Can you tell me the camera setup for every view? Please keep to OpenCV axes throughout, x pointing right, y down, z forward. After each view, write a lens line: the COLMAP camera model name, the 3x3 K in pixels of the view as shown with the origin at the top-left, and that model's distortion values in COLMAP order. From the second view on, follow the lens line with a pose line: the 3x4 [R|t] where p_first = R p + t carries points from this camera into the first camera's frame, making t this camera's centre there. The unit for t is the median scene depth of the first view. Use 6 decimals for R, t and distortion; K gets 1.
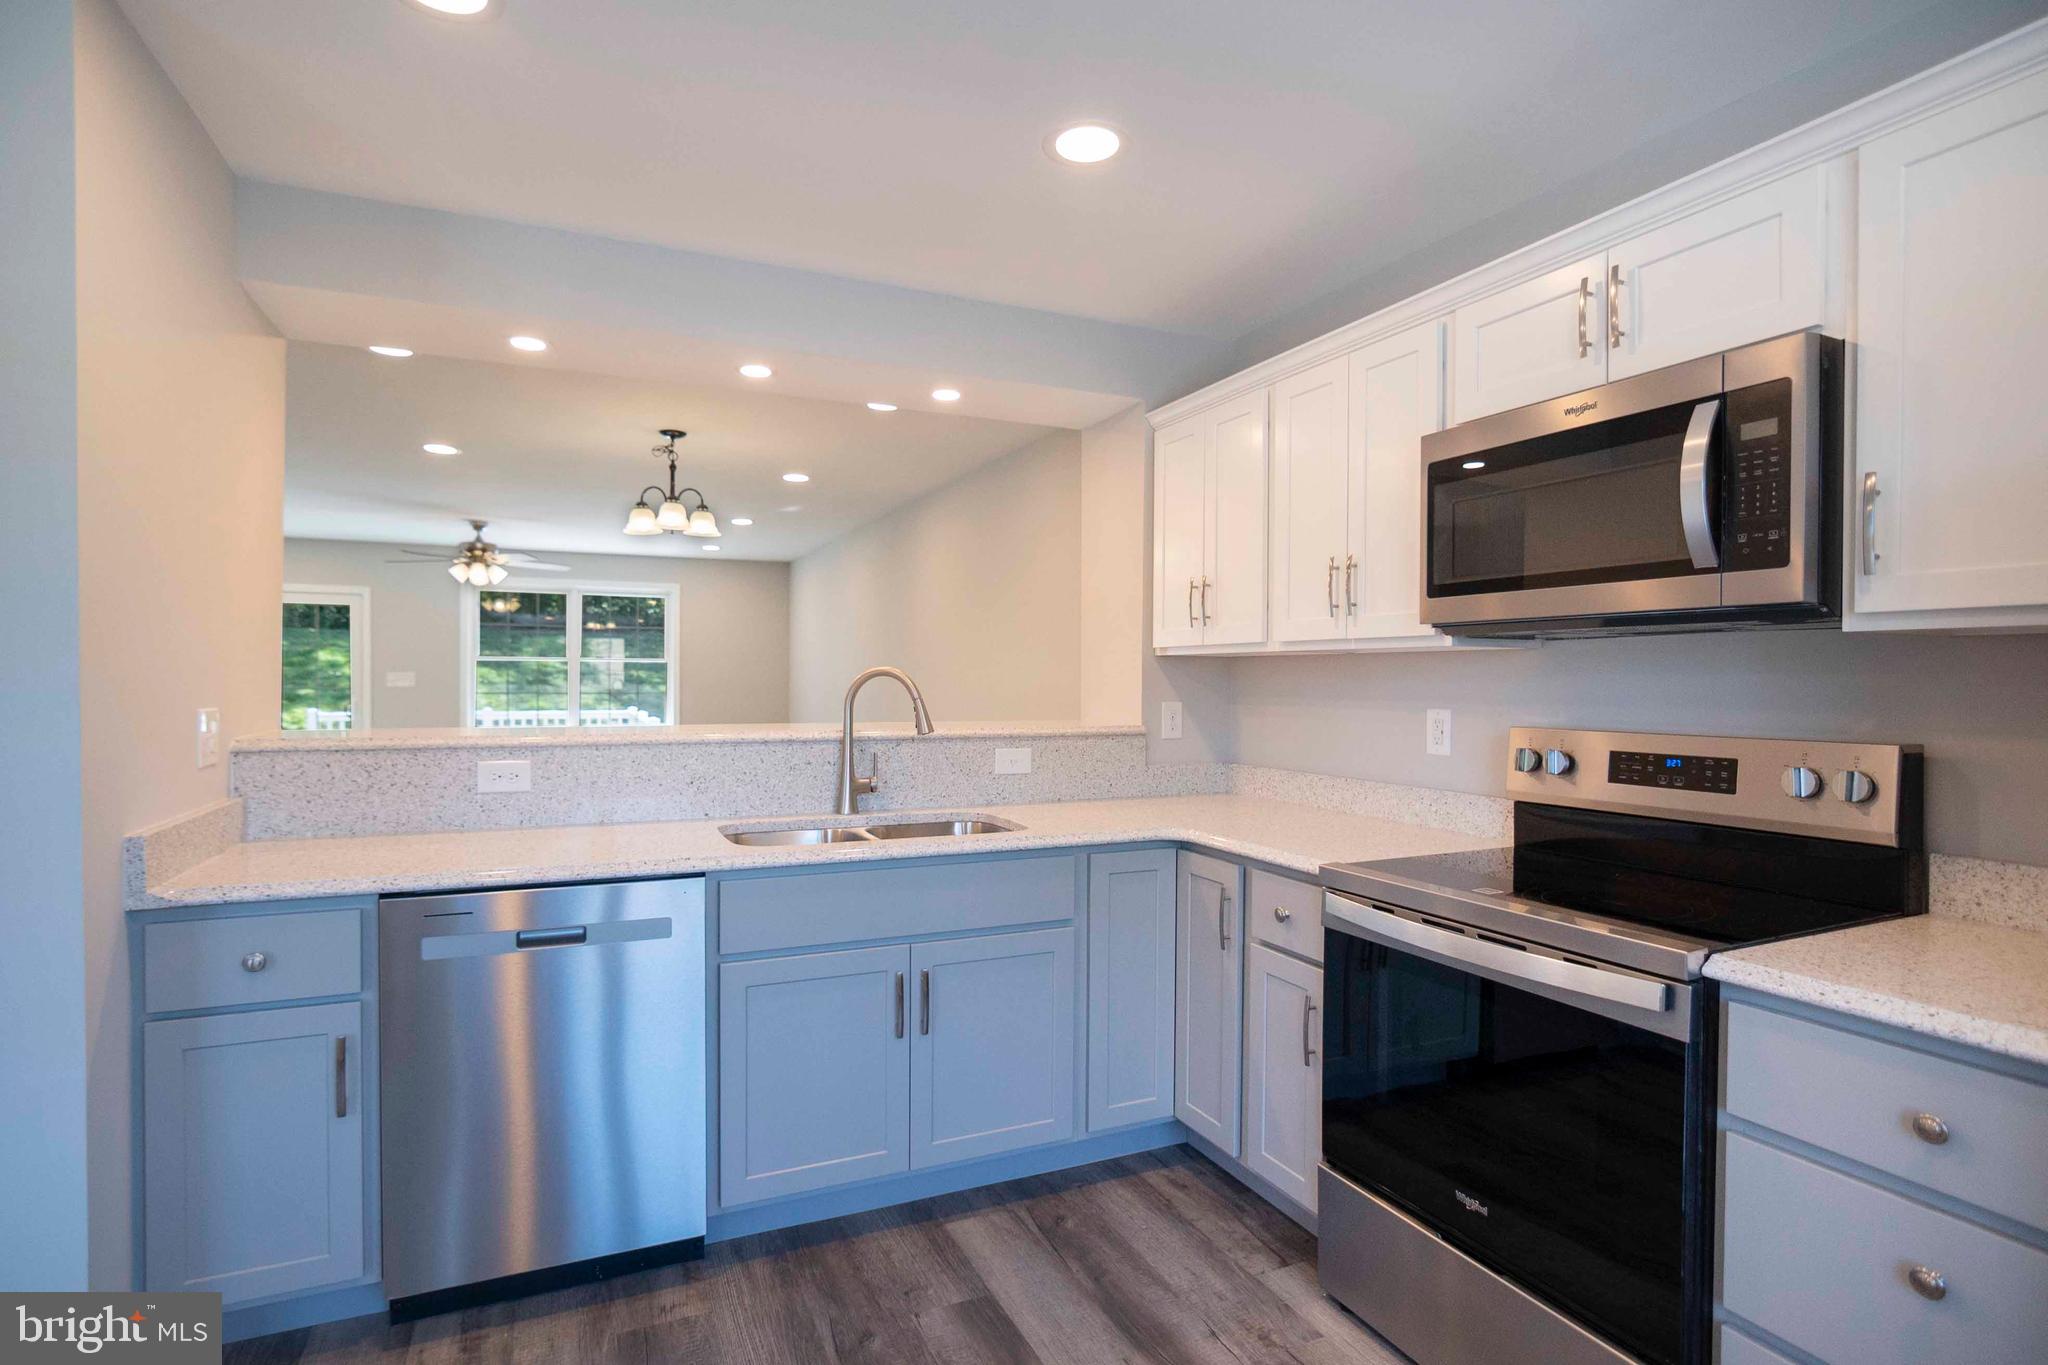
lens RADIAL K [[1005.9, 0, 1010.4], [0, 1005.9, 685.6], [0, 0, 1]] dist [-0.035890, 0.012946]
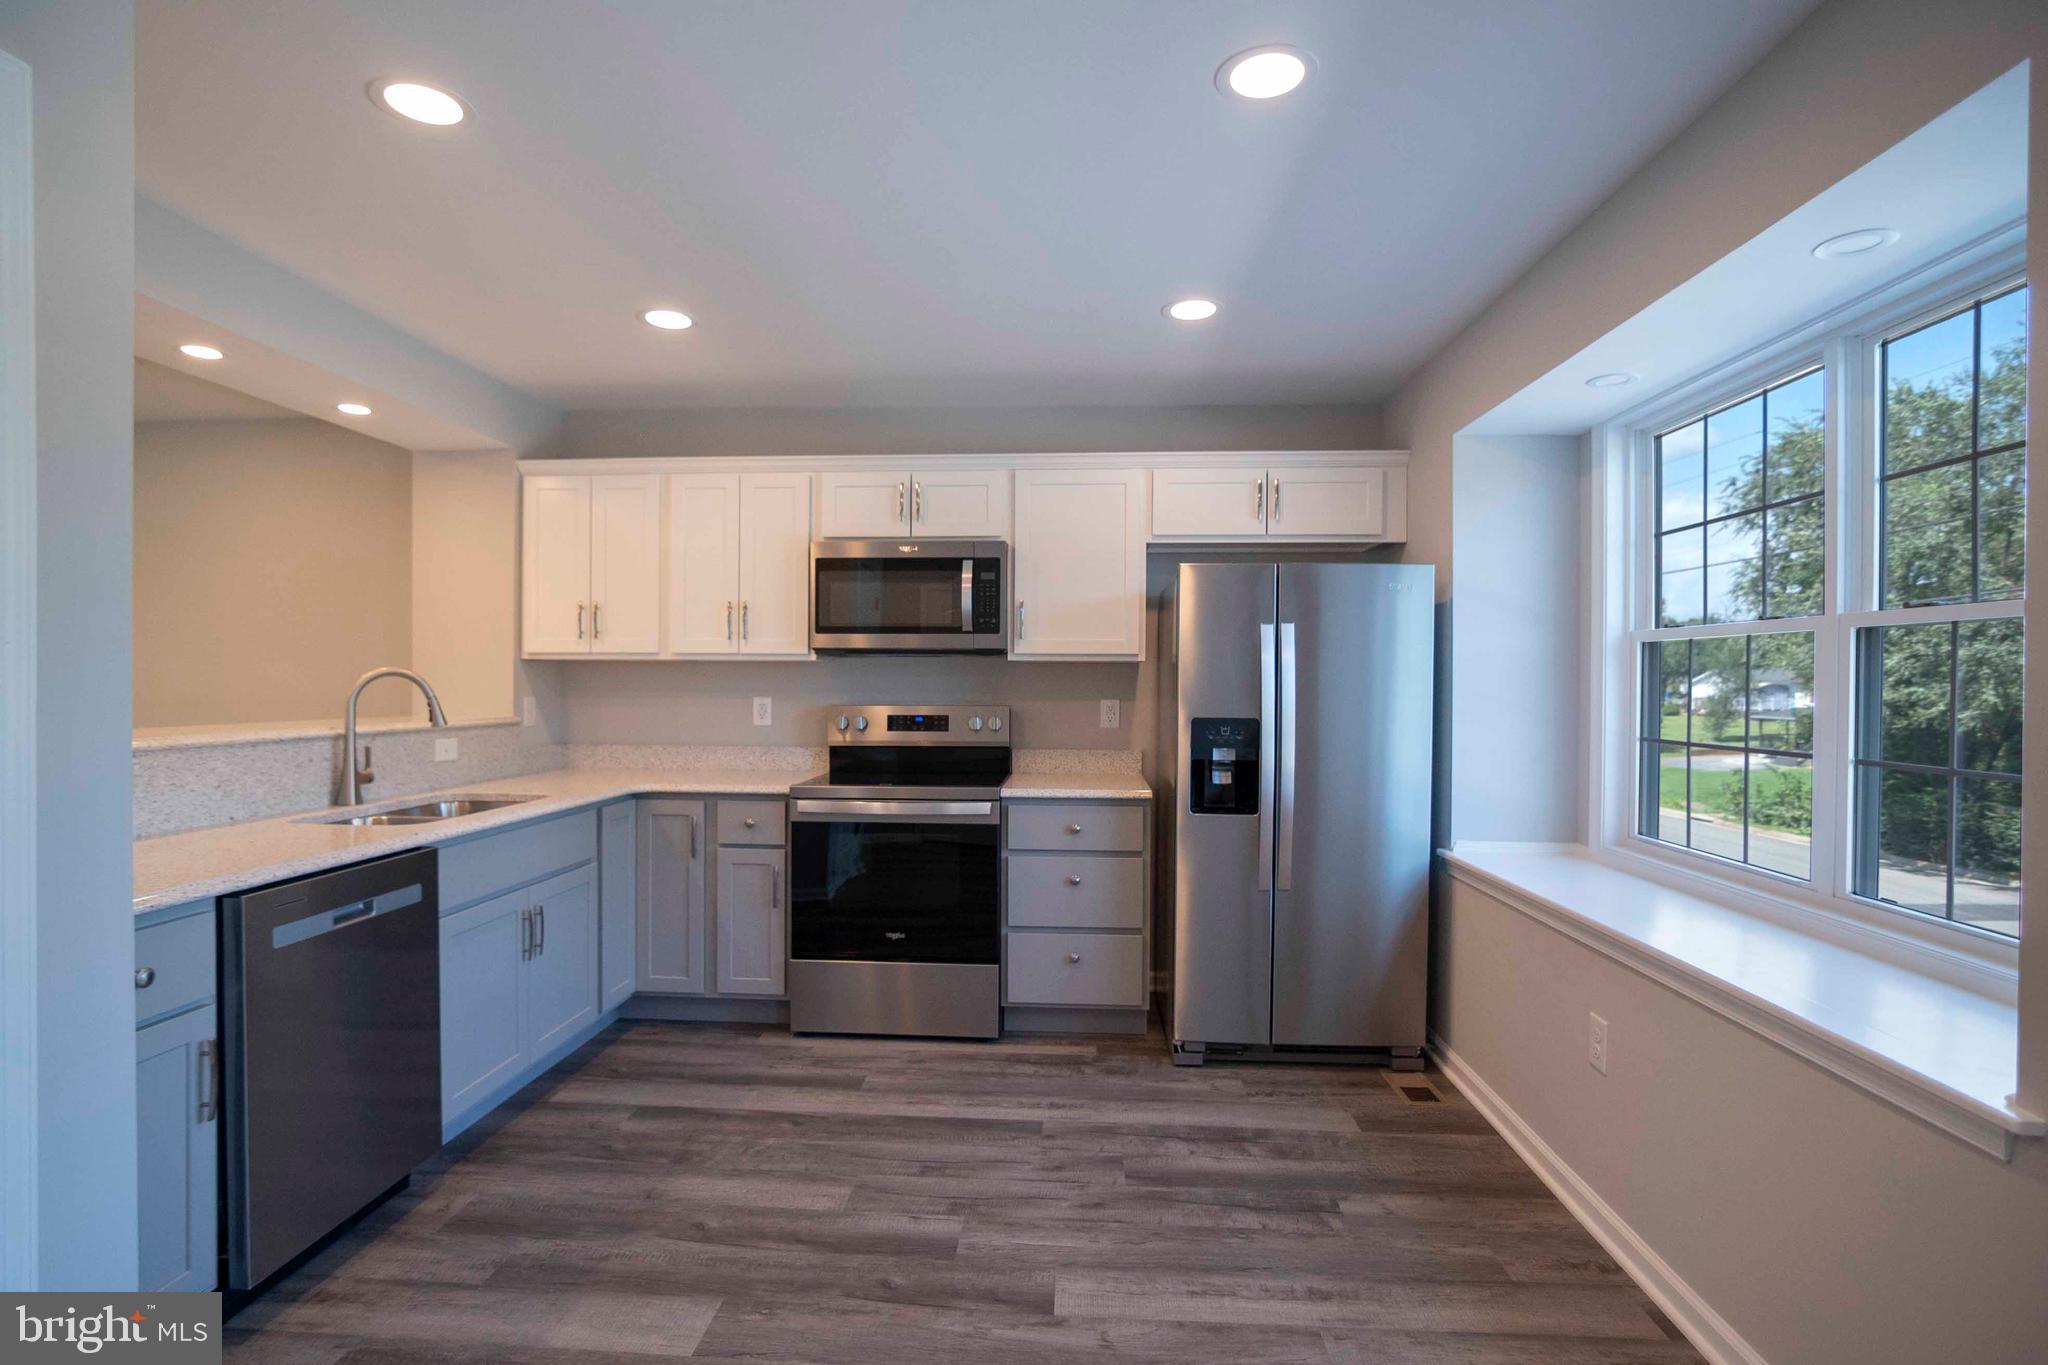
lens RADIAL K [[1005.9, 0, 1010.4], [0, 1005.9, 685.6], [0, 0, 1]] dist [-0.035890, 0.012946]
pose [[0.473357, -0.006734, 0.880845, -0.824393], [0.003243, 0.999977, 0.005902, -0.003497], [-0.880865, 0.000063, 0.473368, -0.125825]]
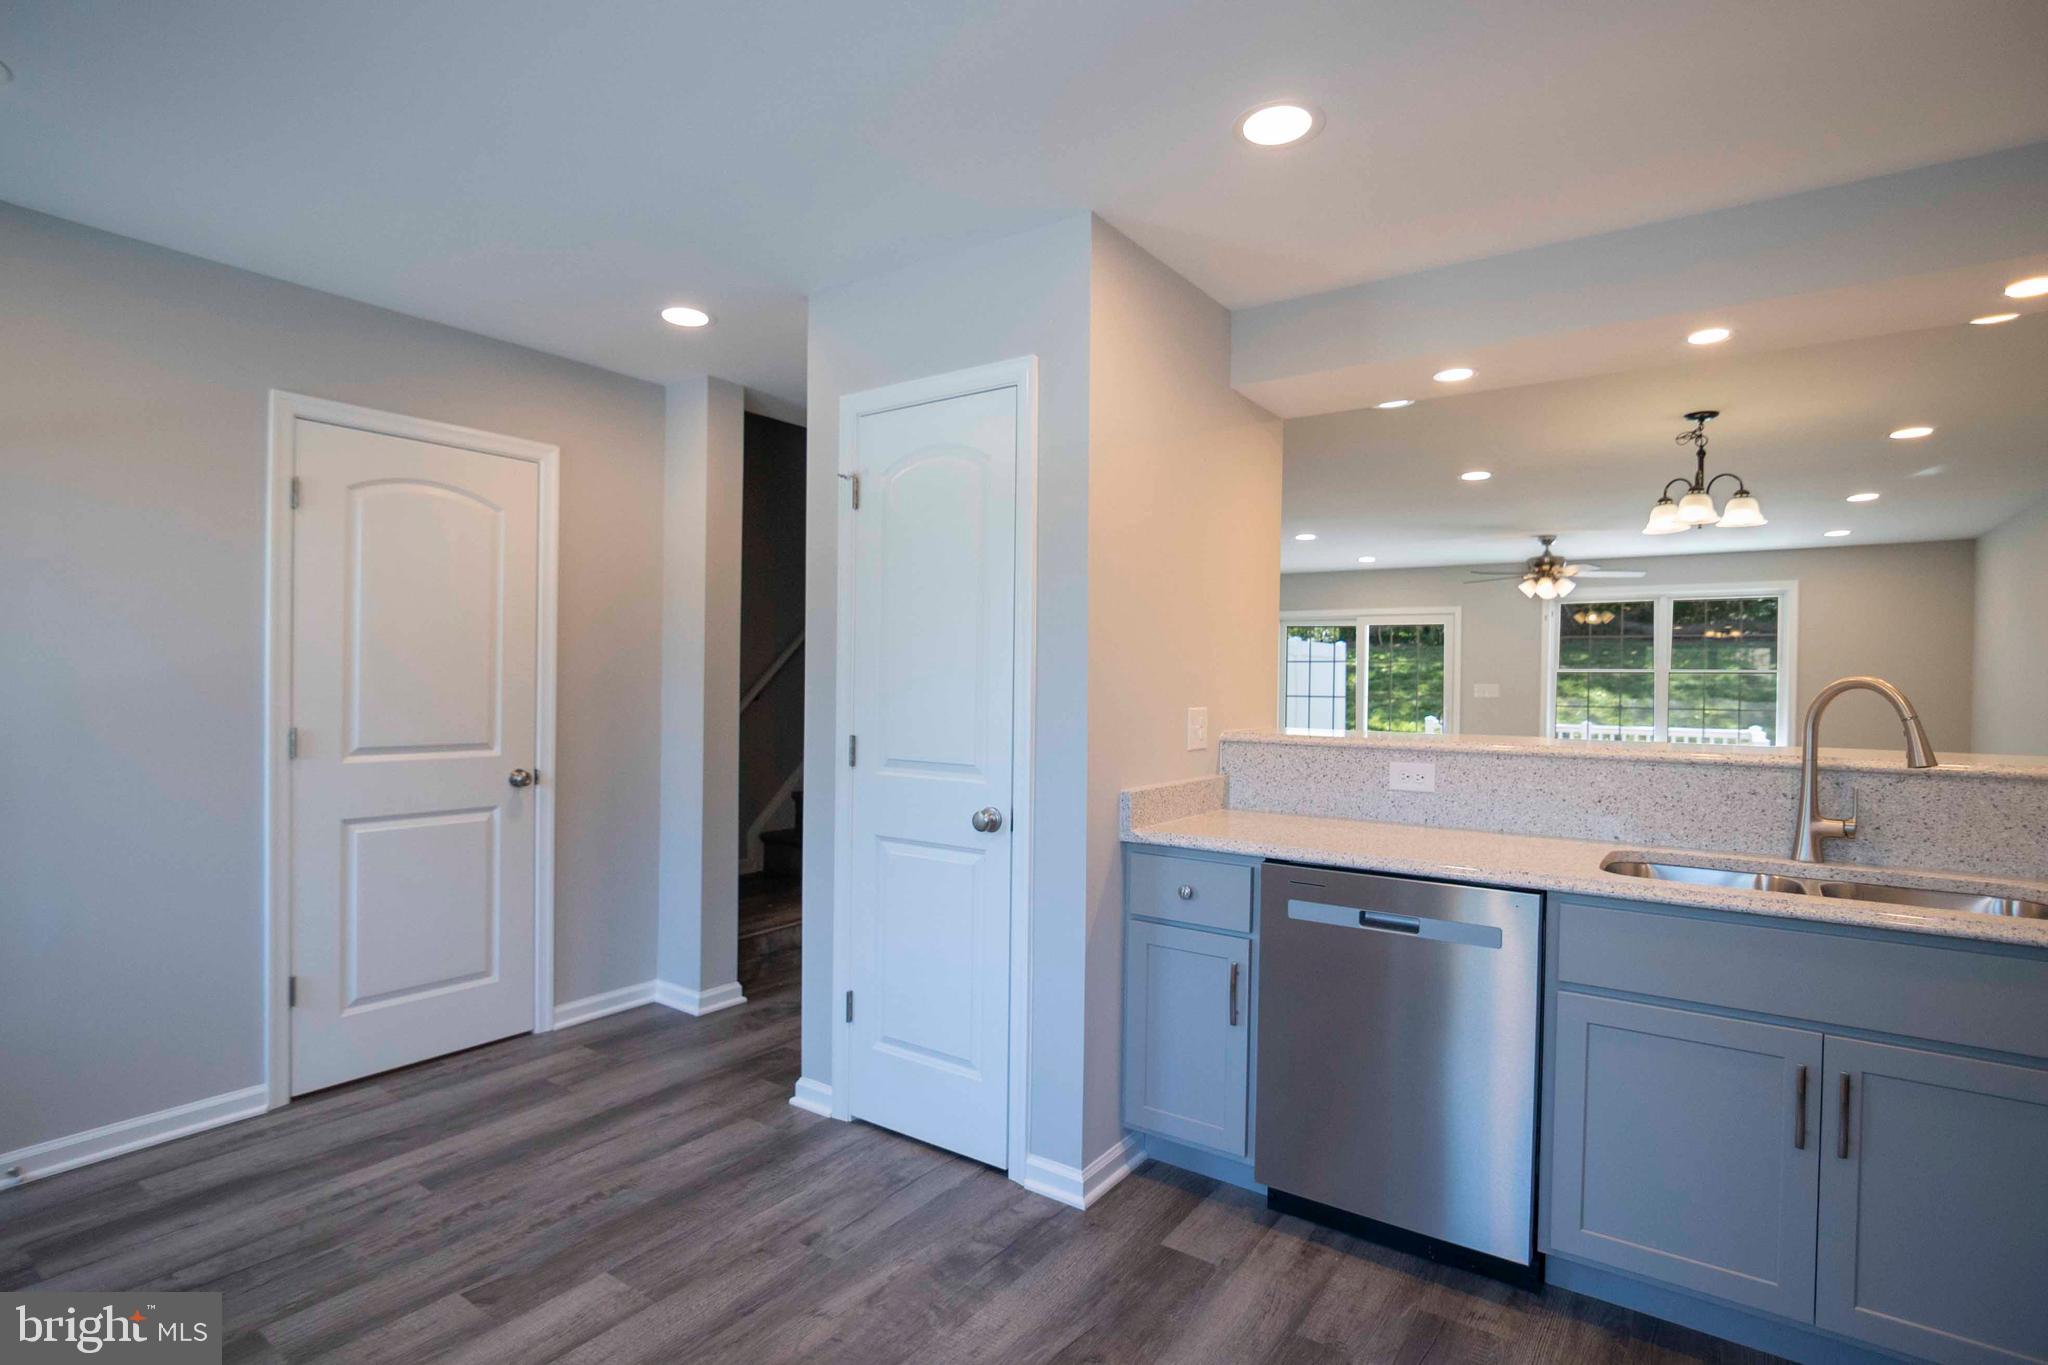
lens RADIAL K [[1005.9, 0, 1010.4], [0, 1005.9, 685.6], [0, 0, 1]] dist [-0.035890, 0.012946]
pose [[0.499302, 0.004528, -0.866416, 0.217994], [-0.016376, 0.999857, -0.004211, 0.002194], [0.866273, 0.016291, 0.499305, 0.062869]]
